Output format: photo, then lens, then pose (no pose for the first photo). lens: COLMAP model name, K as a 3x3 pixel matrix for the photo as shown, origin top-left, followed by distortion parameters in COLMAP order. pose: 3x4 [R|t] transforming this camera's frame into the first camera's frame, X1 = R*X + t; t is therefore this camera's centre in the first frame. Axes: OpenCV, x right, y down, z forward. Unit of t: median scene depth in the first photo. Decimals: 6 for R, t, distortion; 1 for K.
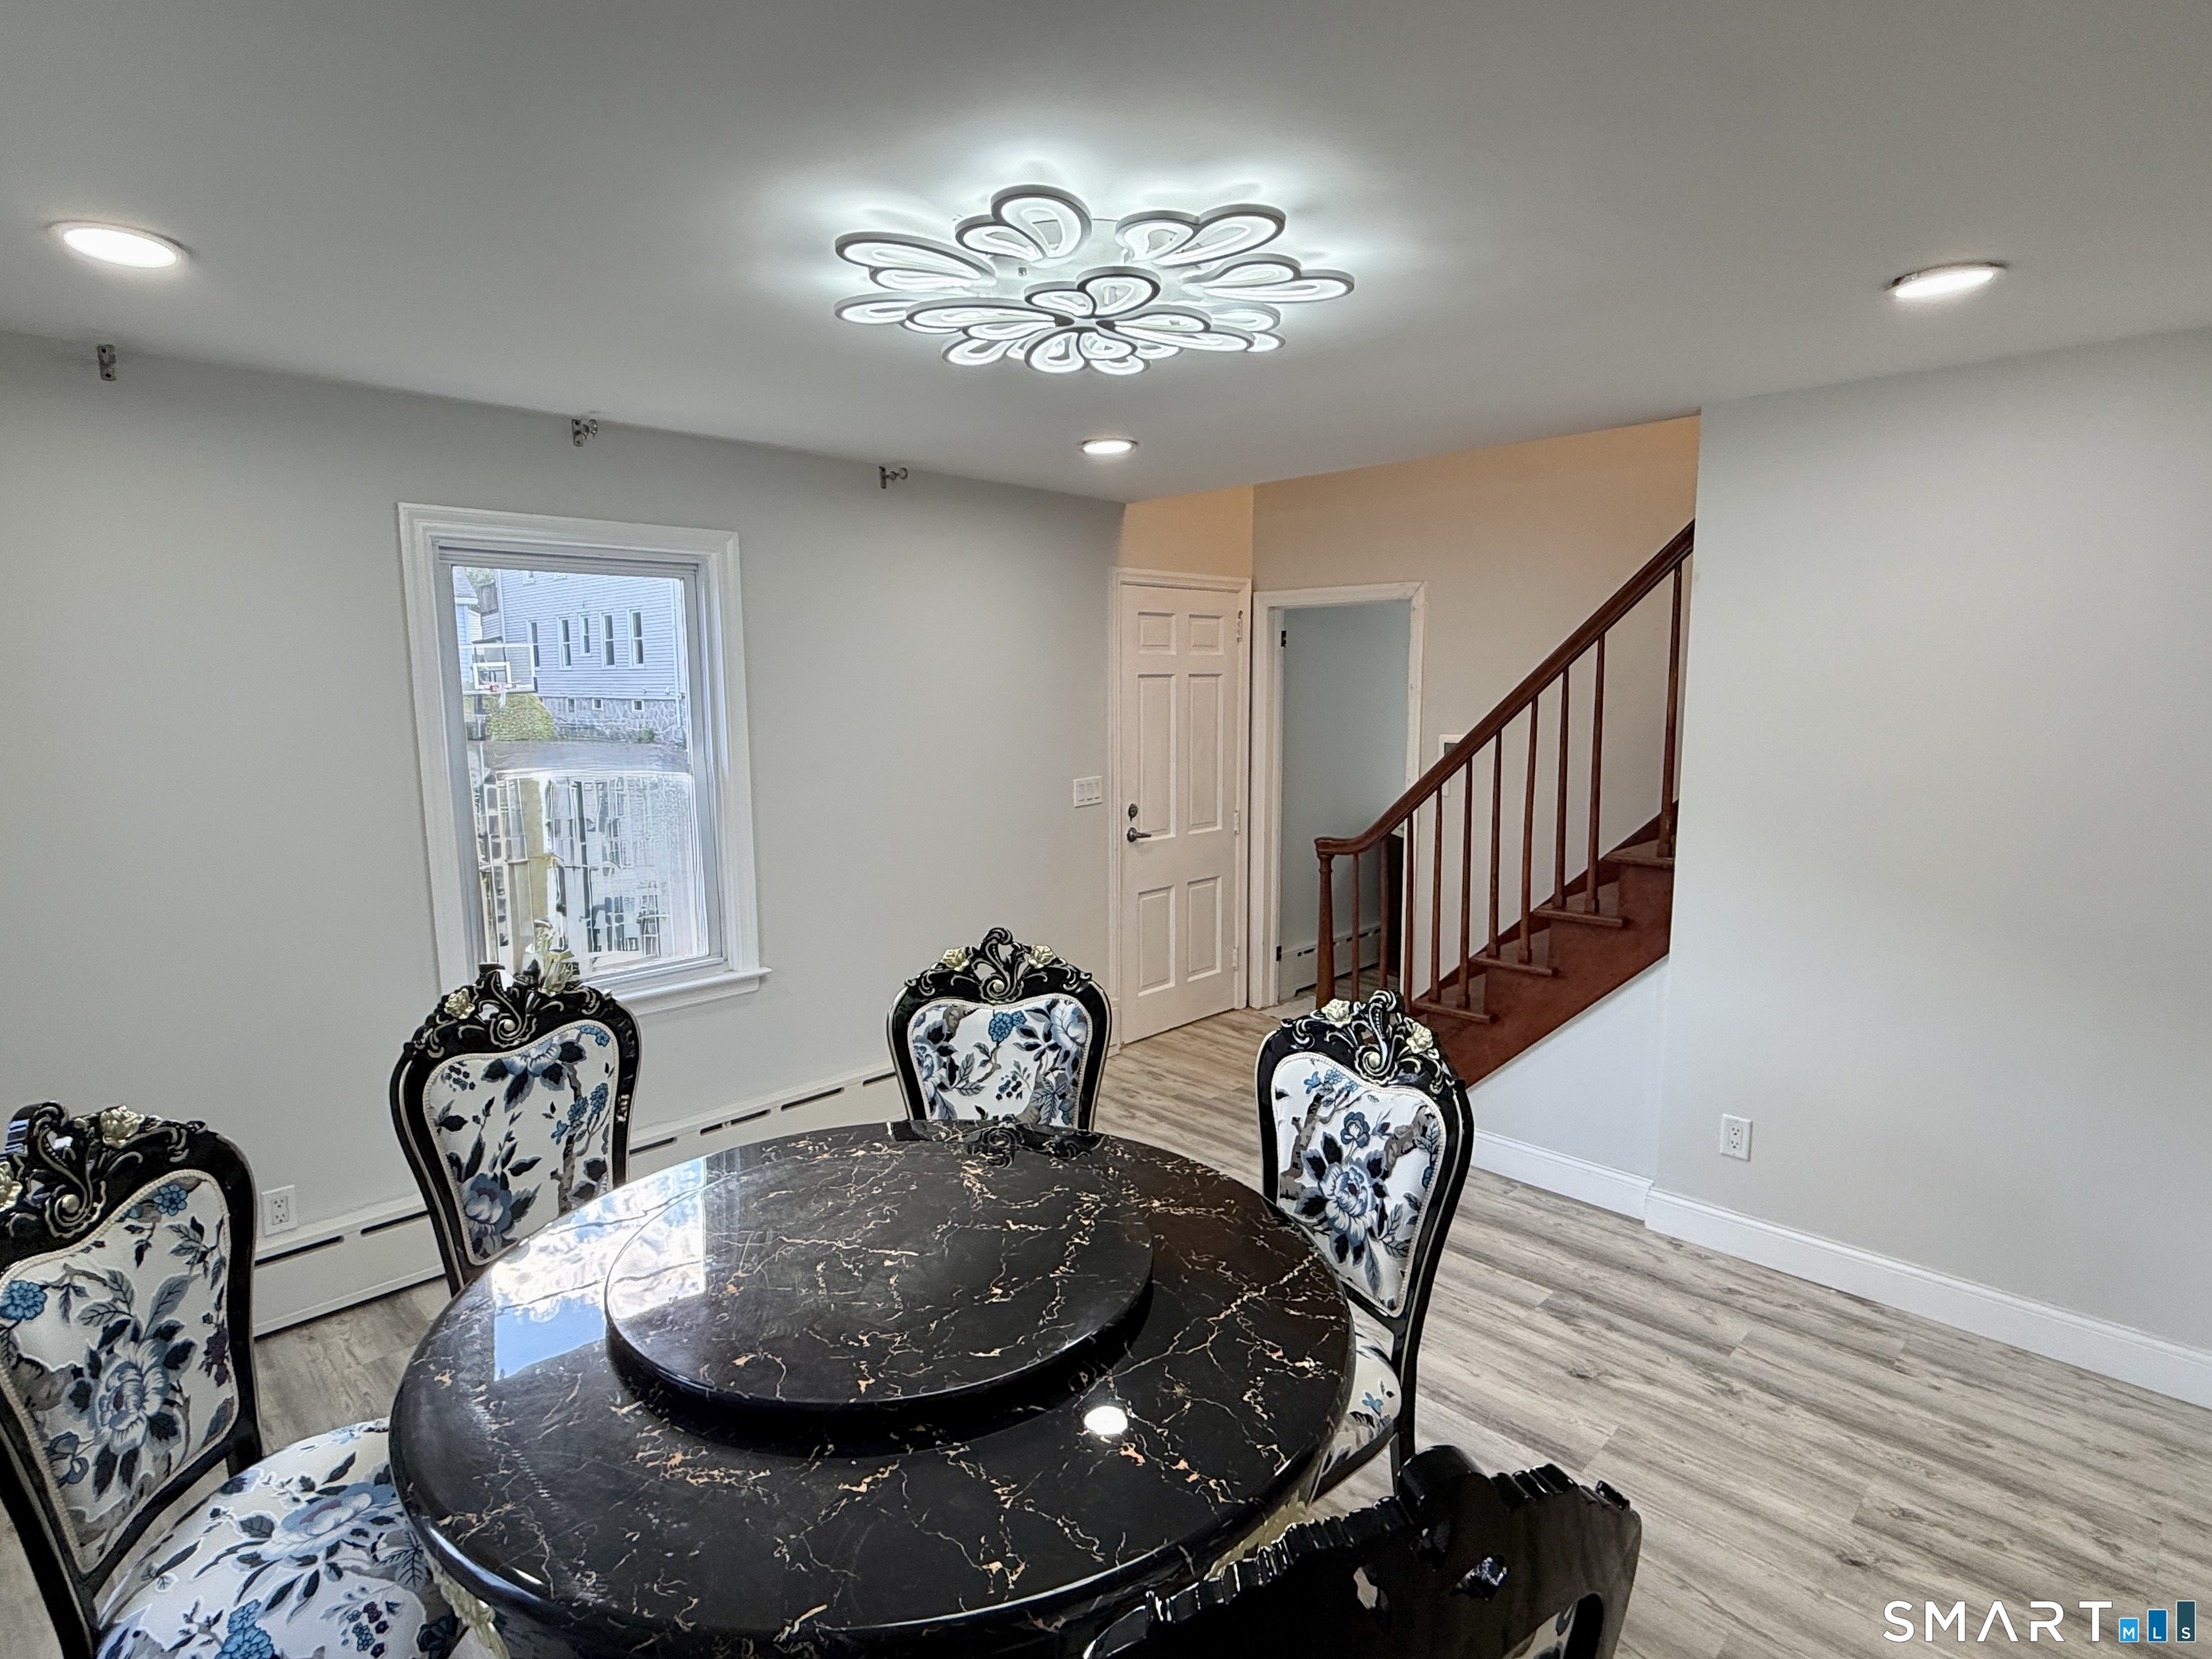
lens RADIAL K [[1125.7, 0, 1106.0], [0, 1125.7, 829.5], [0, 0, 1]] dist [-0.000119, -0.000568]
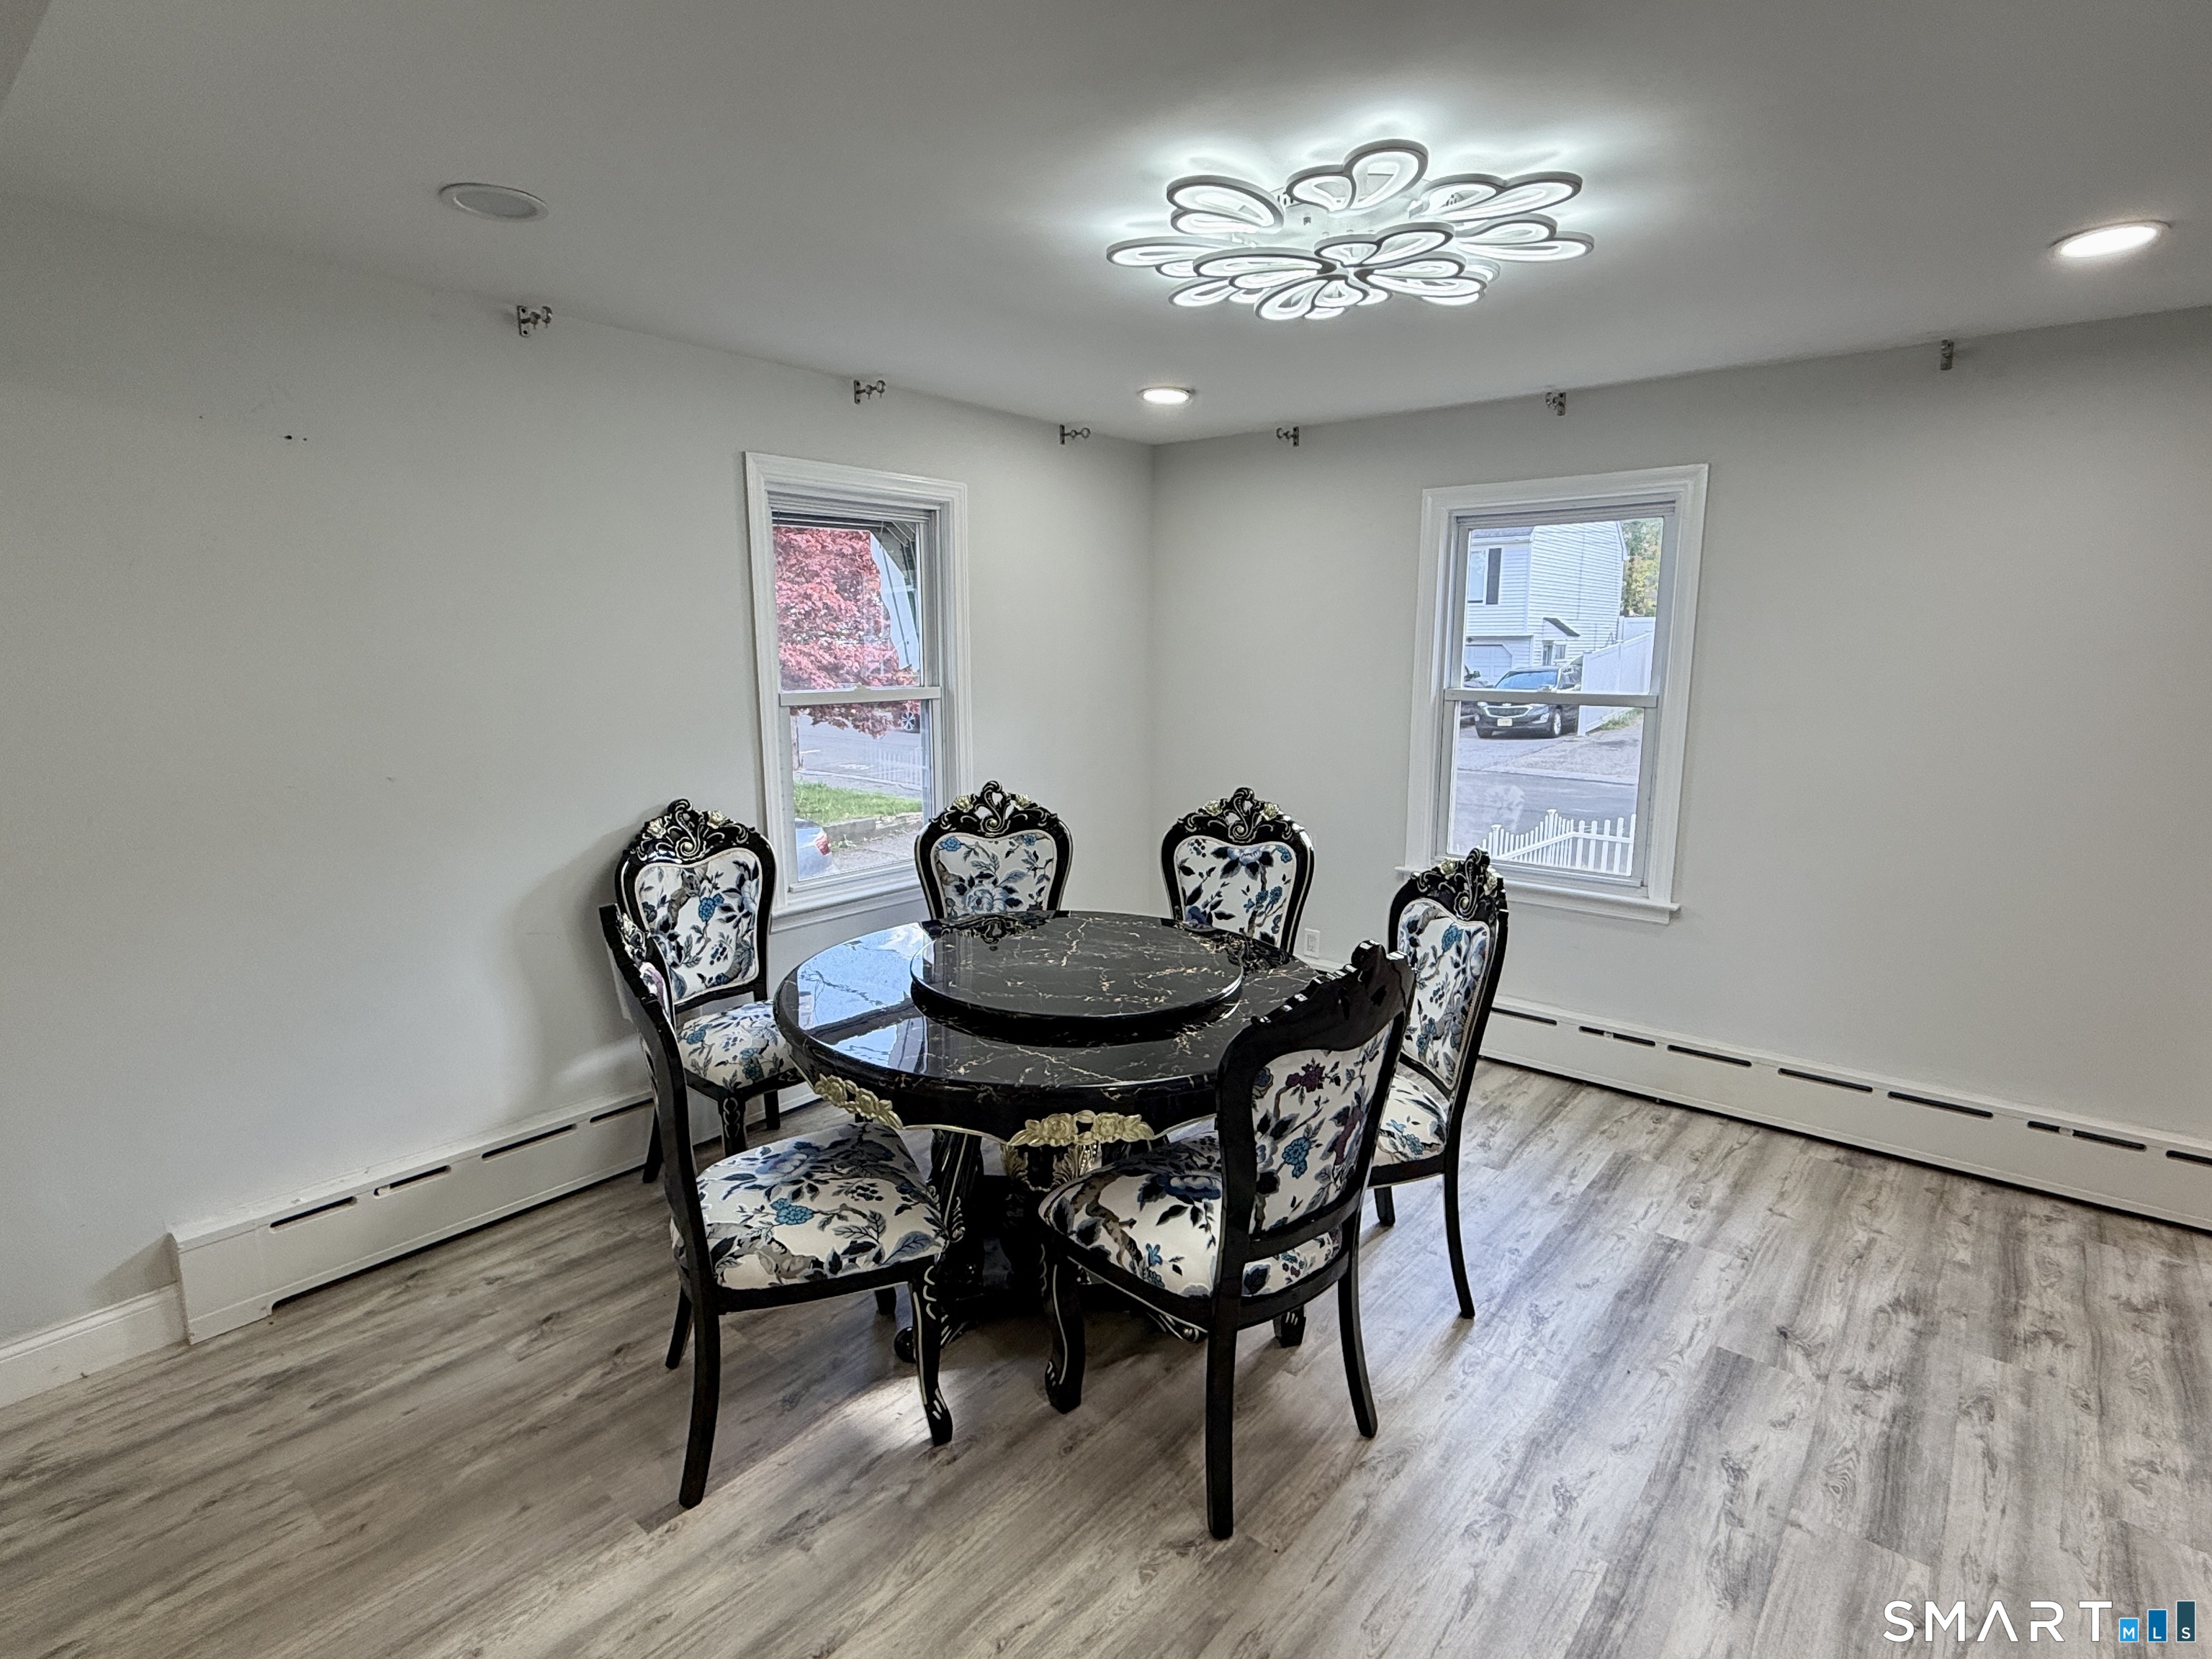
lens RADIAL K [[1094.0, 0, 1102.1], [0, 1094.0, 826.0], [0, 0, 1]] dist [0.000593, 0.000708]
pose [[0.095336, 0.172419, -0.980399, 0.964320], [-0.132397, 0.978331, 0.159181, -0.052426], [0.986601, 0.114626, 0.116098, 0.617862]]
